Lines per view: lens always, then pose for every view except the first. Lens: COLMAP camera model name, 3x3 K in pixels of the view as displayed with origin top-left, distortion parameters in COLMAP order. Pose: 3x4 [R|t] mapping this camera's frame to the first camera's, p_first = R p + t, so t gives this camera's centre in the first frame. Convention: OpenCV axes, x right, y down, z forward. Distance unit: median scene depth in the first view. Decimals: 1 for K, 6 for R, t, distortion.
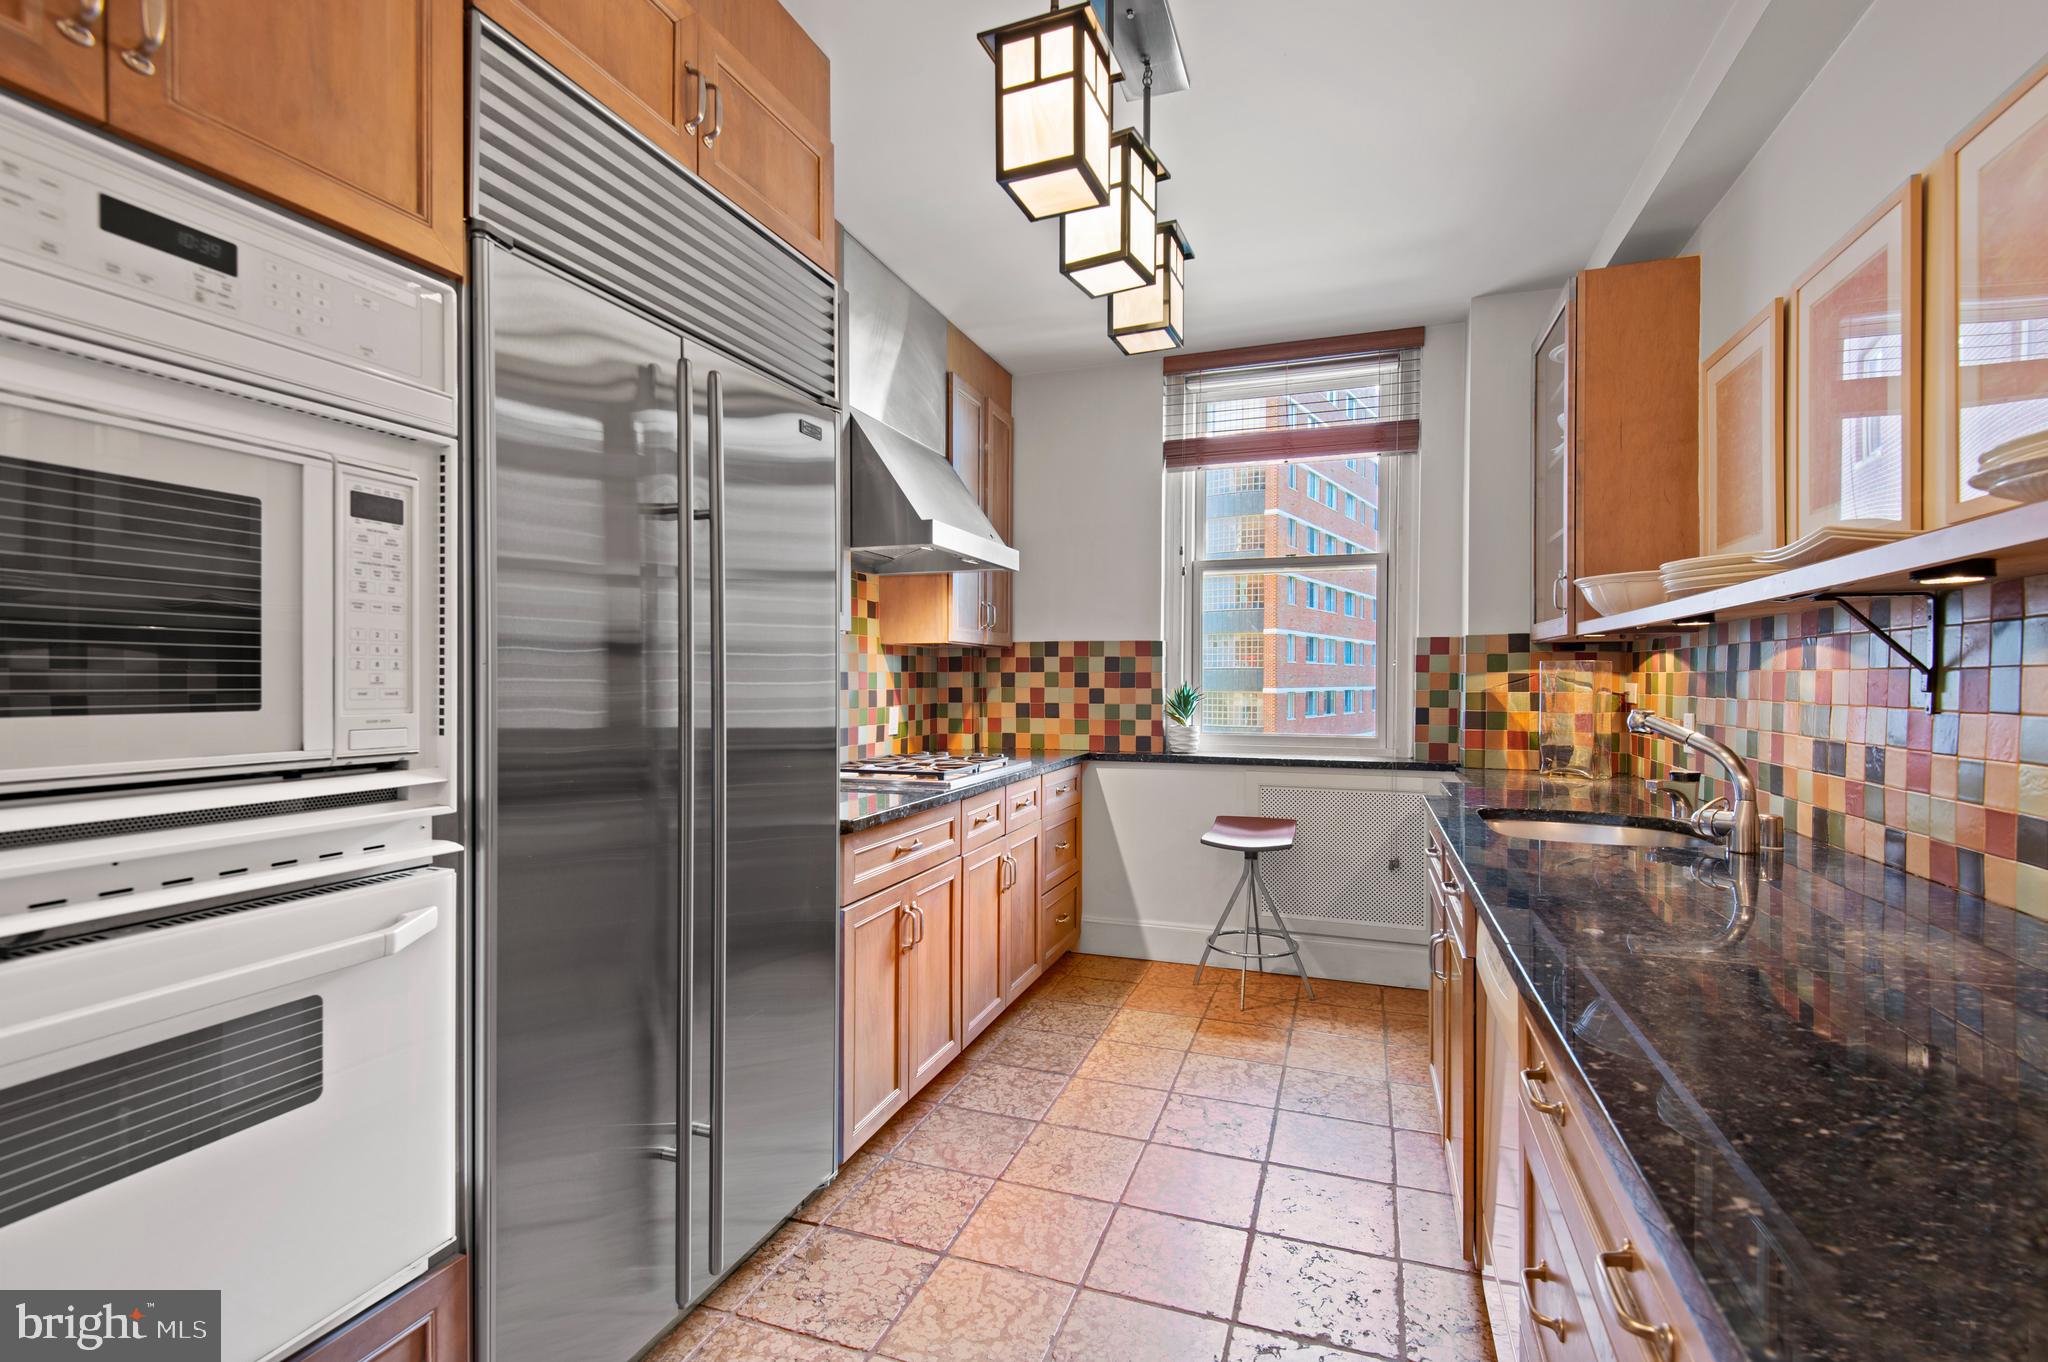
lens RADIAL K [[945.1, 0, 1028.6], [0, 945.1, 680.6], [0, 0, 1]] dist [-0.000419, 0.000810]
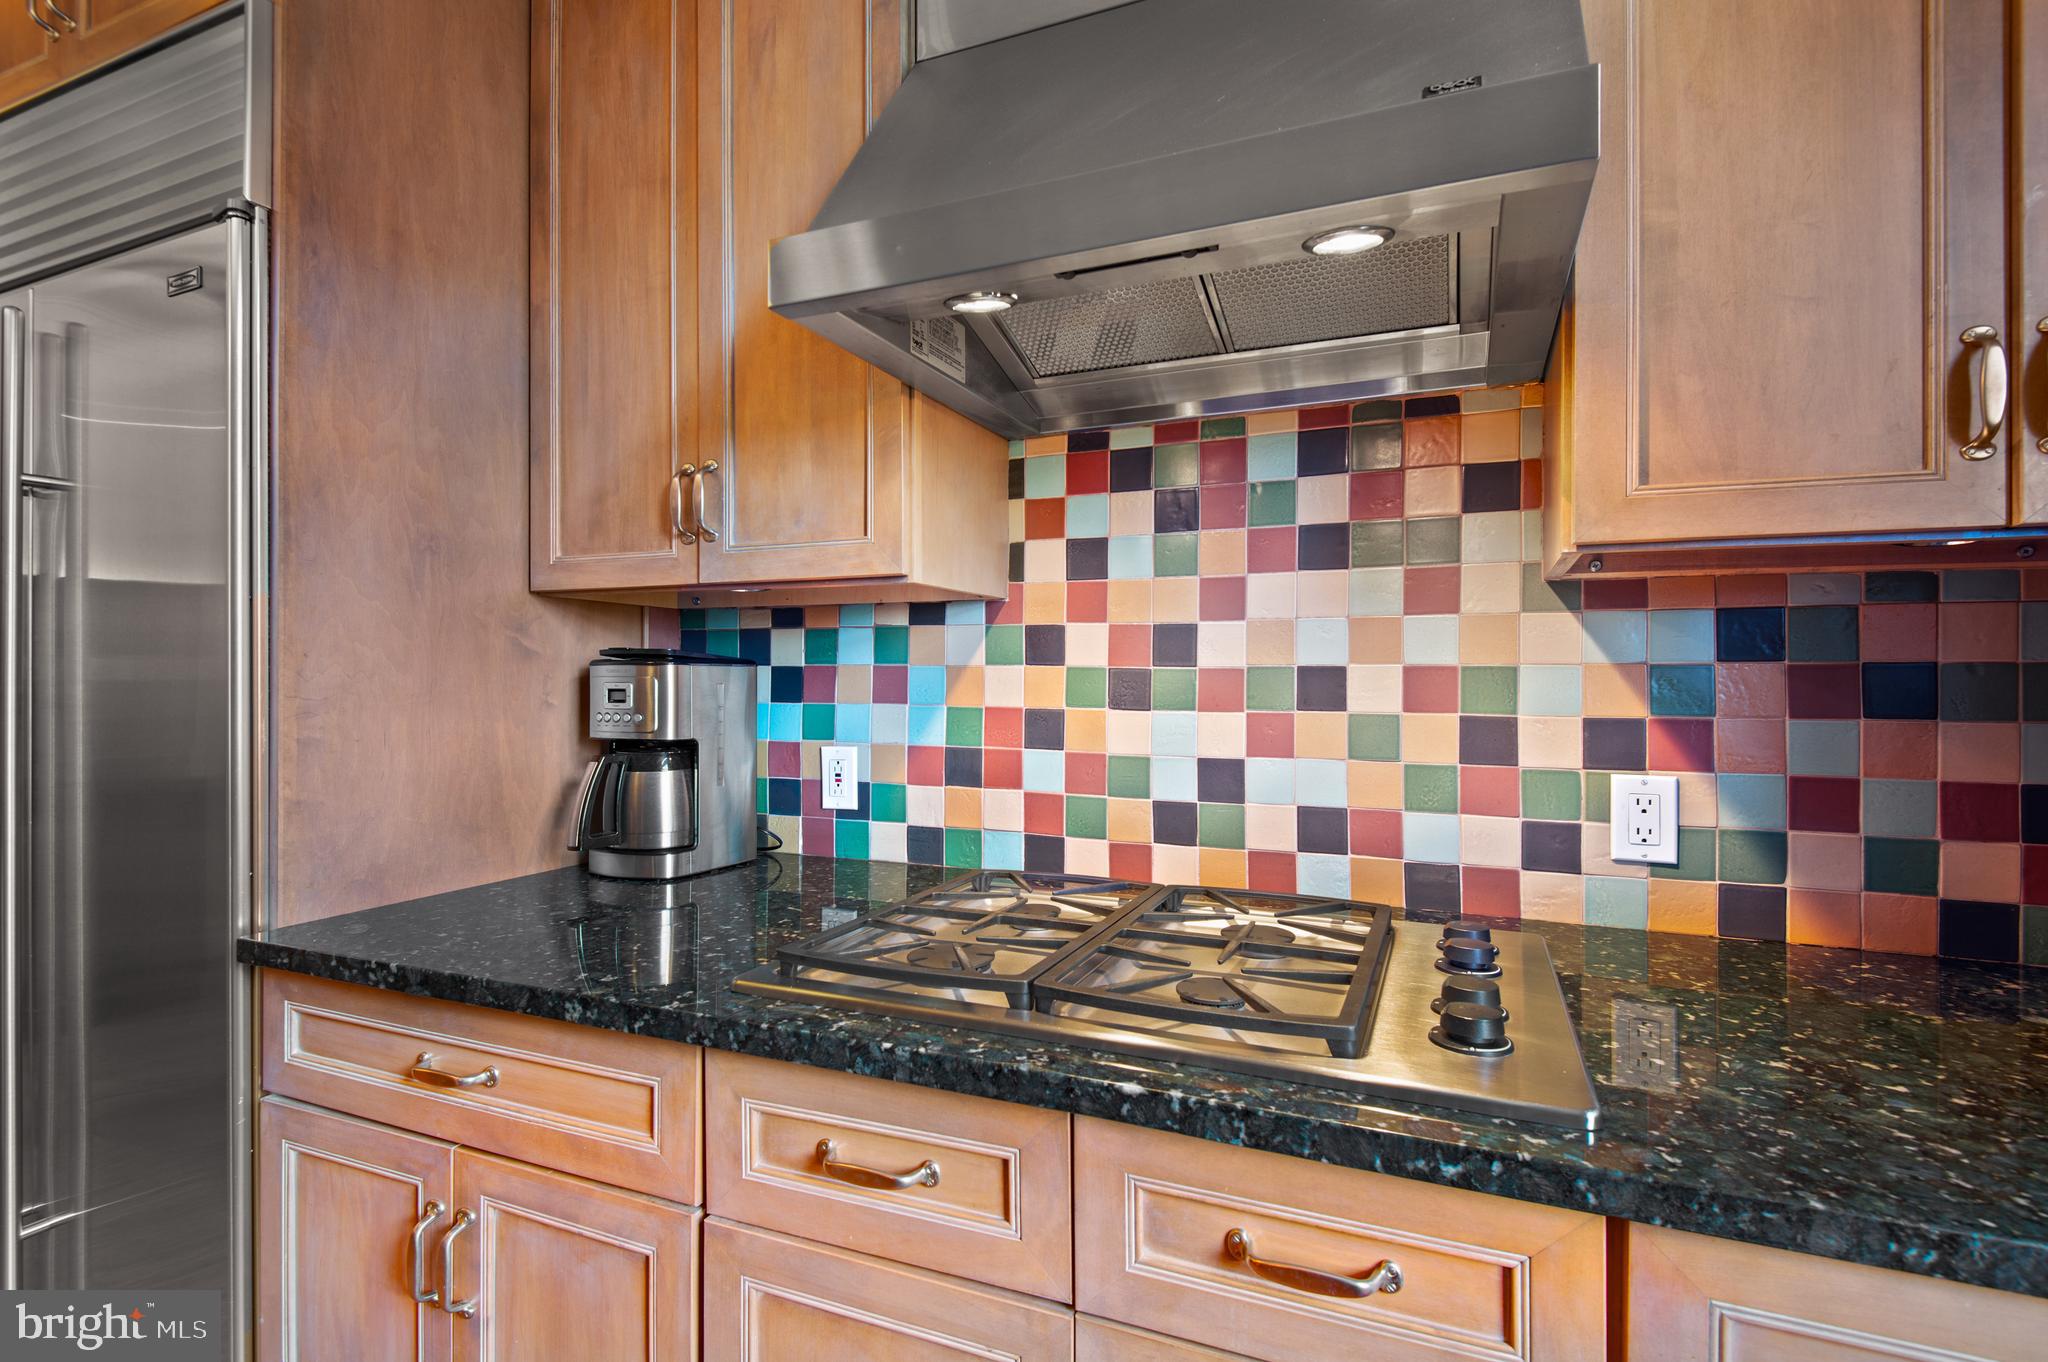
lens RADIAL K [[945.1, 0, 1028.6], [0, 945.1, 680.6], [0, 0, 1]] dist [-0.000419, 0.000810]
pose [[-0.066592, 0.002105, -0.997778, 0.187605], [-0.002178, 0.999995, 0.002255, -0.003323], [0.997778, 0.002324, -0.066587, 0.839224]]
